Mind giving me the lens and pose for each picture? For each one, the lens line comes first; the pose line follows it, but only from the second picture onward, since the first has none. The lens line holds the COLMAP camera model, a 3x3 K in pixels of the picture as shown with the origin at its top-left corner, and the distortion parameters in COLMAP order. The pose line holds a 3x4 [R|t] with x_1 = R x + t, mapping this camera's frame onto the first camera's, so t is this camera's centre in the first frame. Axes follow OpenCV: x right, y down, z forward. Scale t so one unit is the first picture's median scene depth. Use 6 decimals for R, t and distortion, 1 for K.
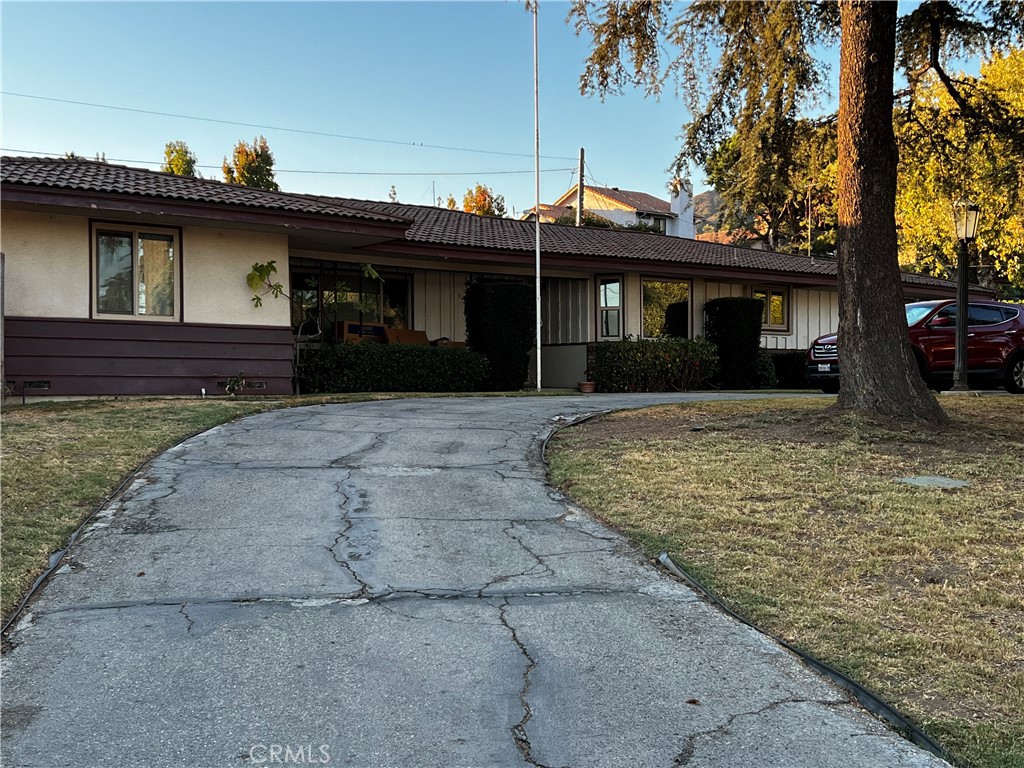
lens RADIAL K [[1327.8, 0, 512.1], [0, 1327.8, 406.9], [0, 0, 1]] dist [0.284858, -0.975512]
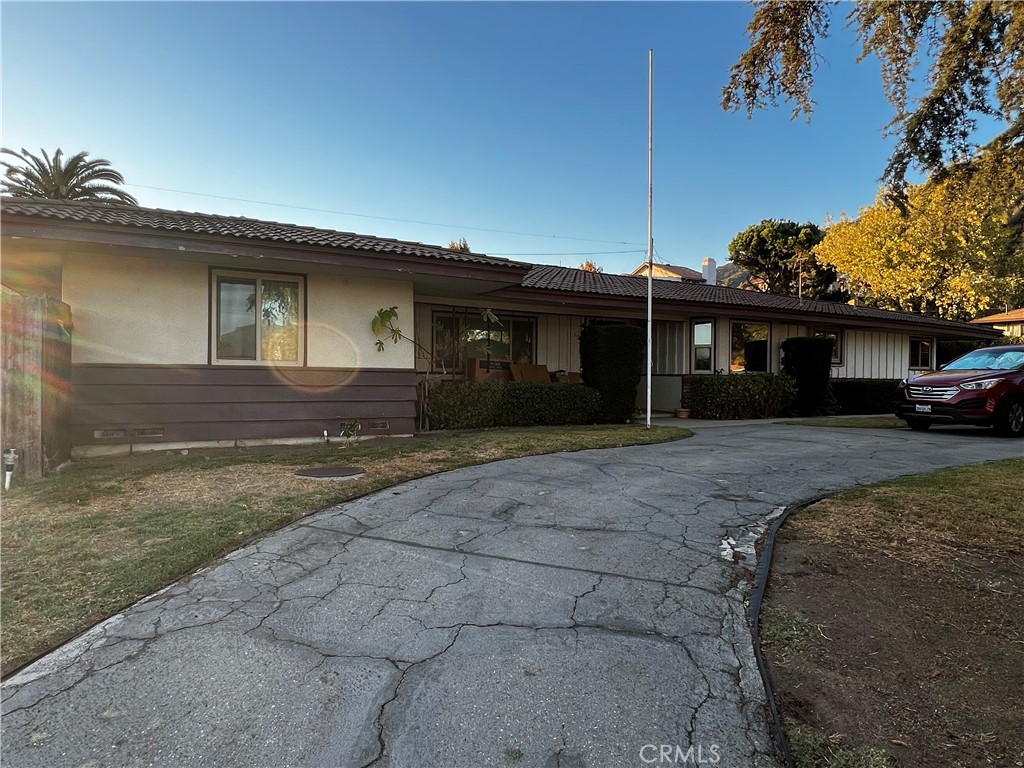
lens RADIAL K [[767.7, 0, 512.0], [0, 767.7, 384.0], [0, 0, 1]] dist [0.064224, -0.105416]
pose [[0.992735, 0.012264, -0.119697, -0.015359], [-0.013385, 0.999874, -0.008565, -0.040461], [0.119577, 0.010105, 0.992774, 0.376766]]
